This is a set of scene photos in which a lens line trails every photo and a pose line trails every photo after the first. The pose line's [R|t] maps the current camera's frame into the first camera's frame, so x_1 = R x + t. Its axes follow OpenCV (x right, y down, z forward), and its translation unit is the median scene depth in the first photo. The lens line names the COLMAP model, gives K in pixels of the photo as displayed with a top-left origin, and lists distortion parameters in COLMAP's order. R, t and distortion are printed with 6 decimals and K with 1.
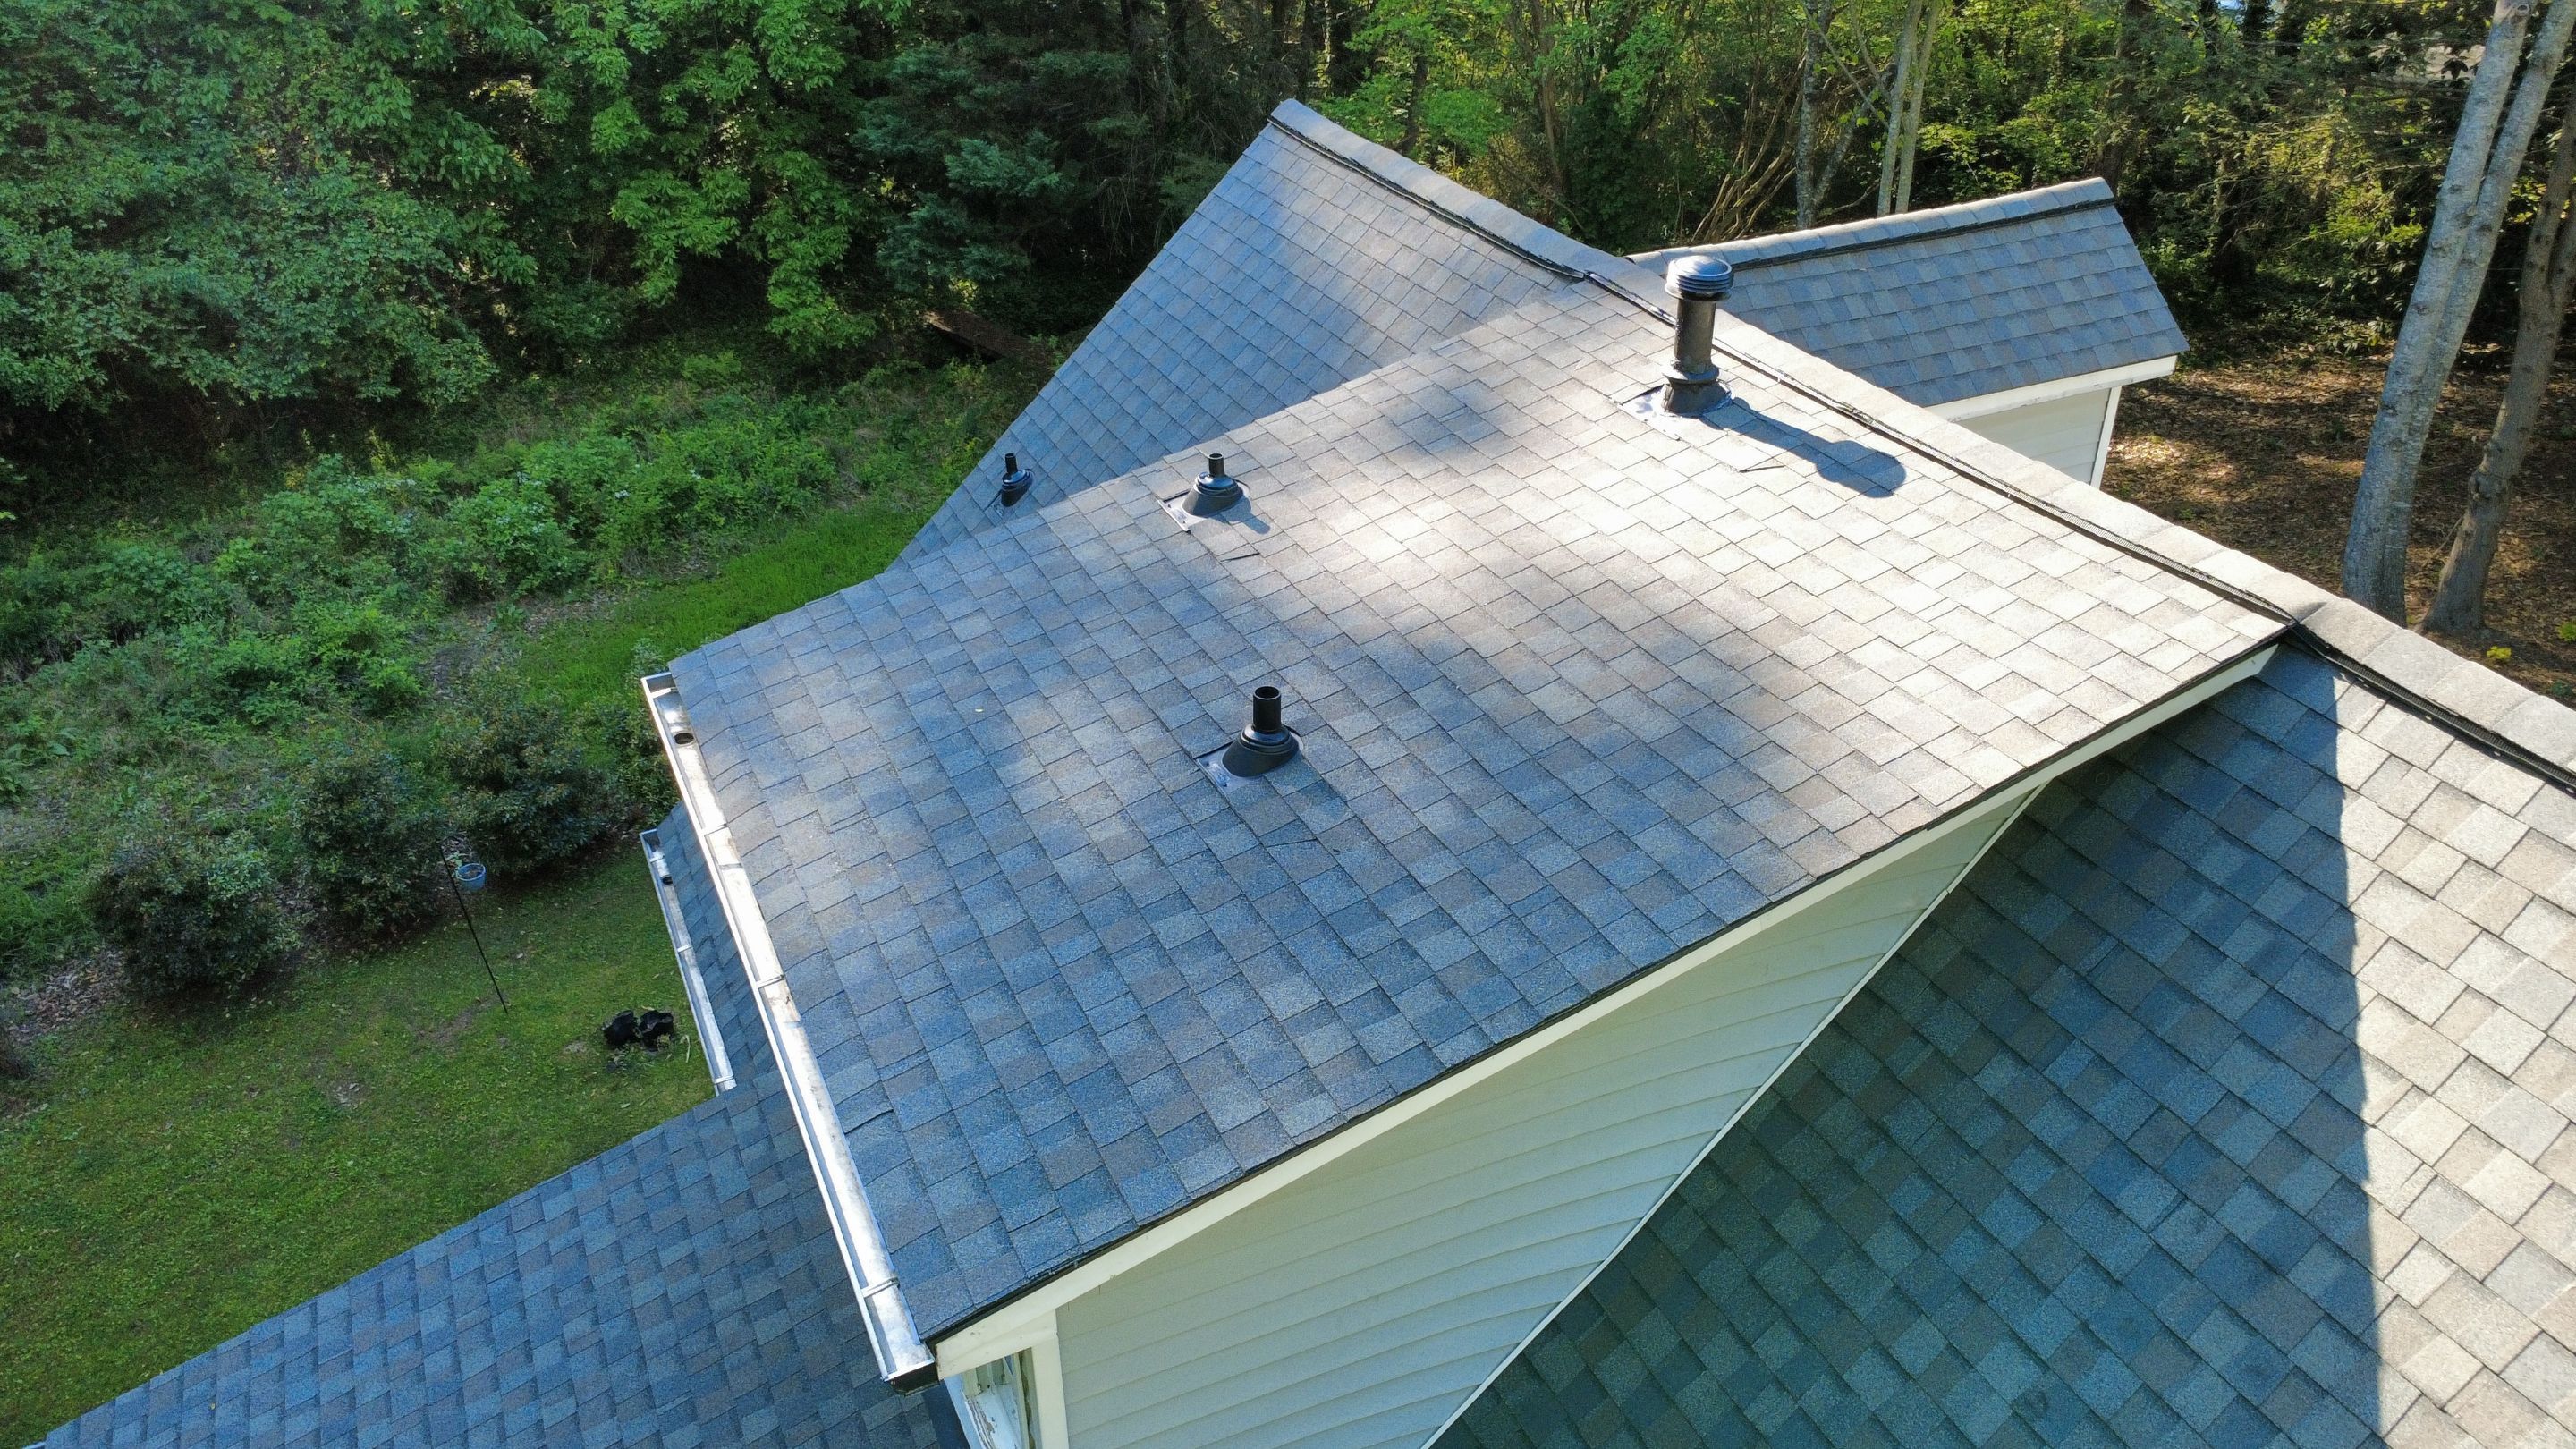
lens RADIAL K [[1877.2, 0, 1288.2], [0, 1877.2, 727.3], [0, 0, 1]] dist [-0.000942, -0.000933]
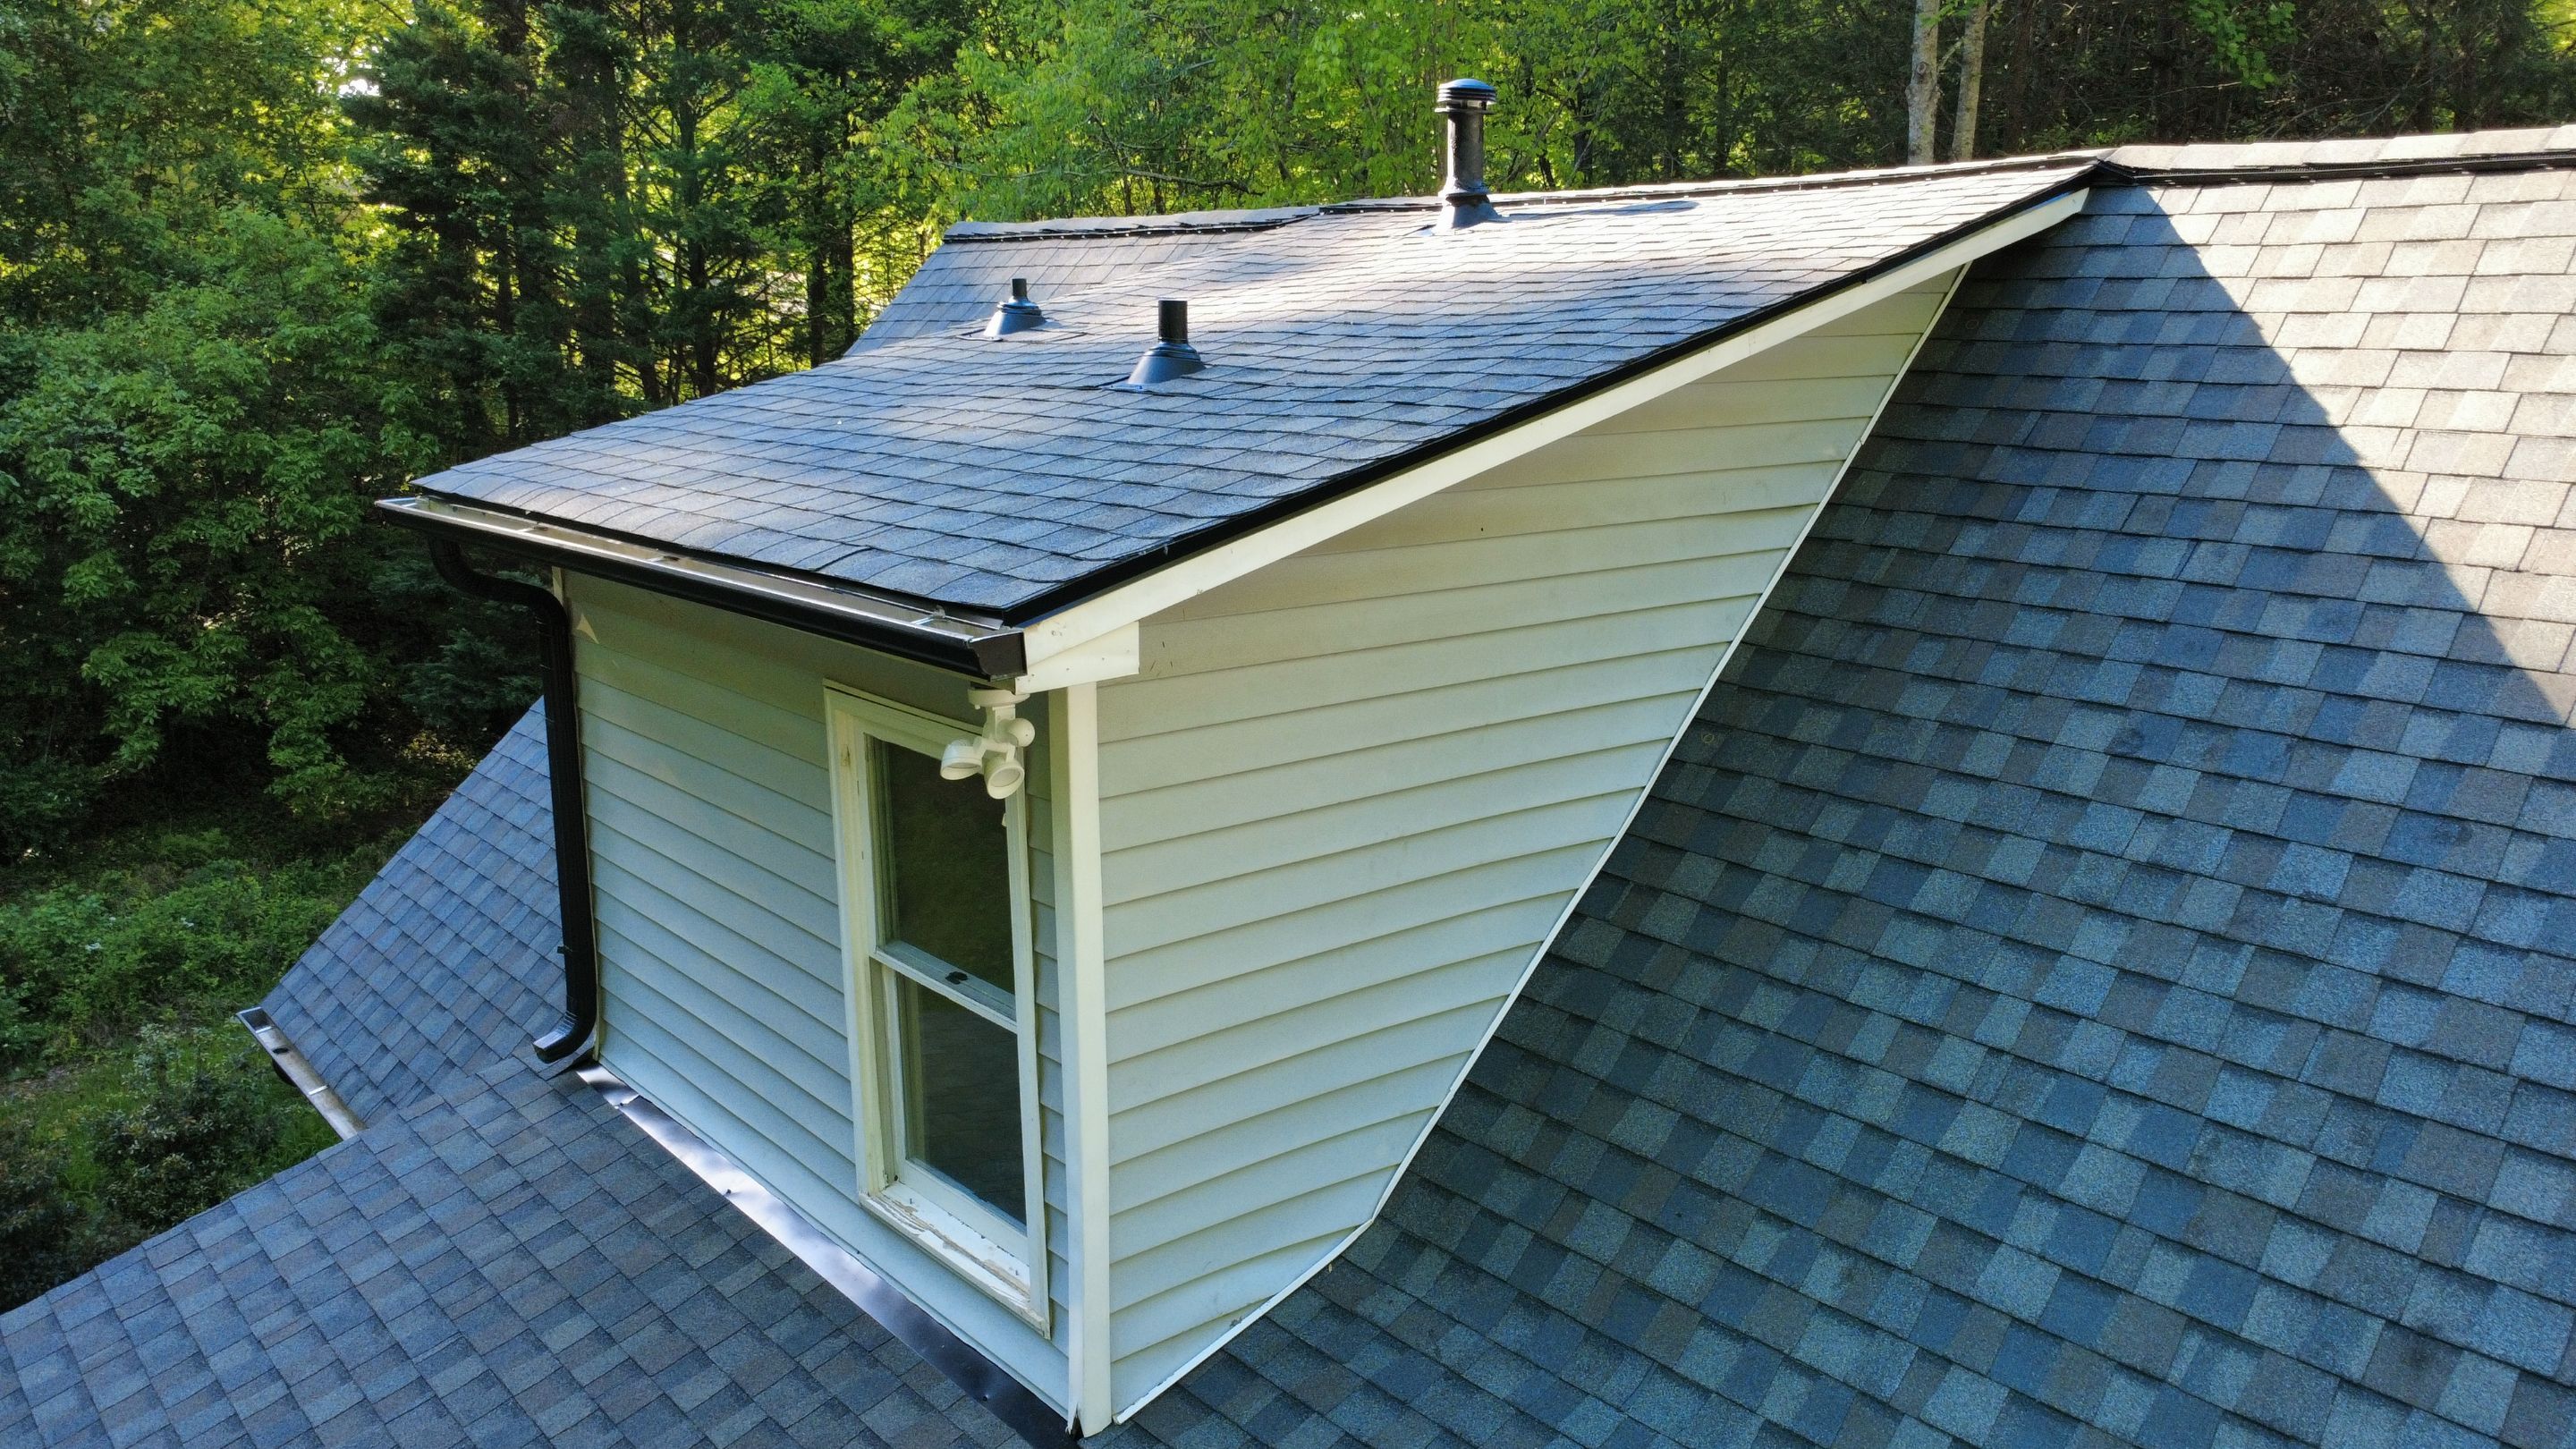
lens RADIAL K [[1877.2, 0, 1288.2], [0, 1877.2, 727.3], [0, 0, 1]] dist [-0.000942, -0.000933]
pose [[0.961098, -0.061633, 0.269244, -0.055035], [0.141870, 0.946529, -0.289751, 0.115249], [-0.236989, 0.316677, 0.918451, 0.044305]]
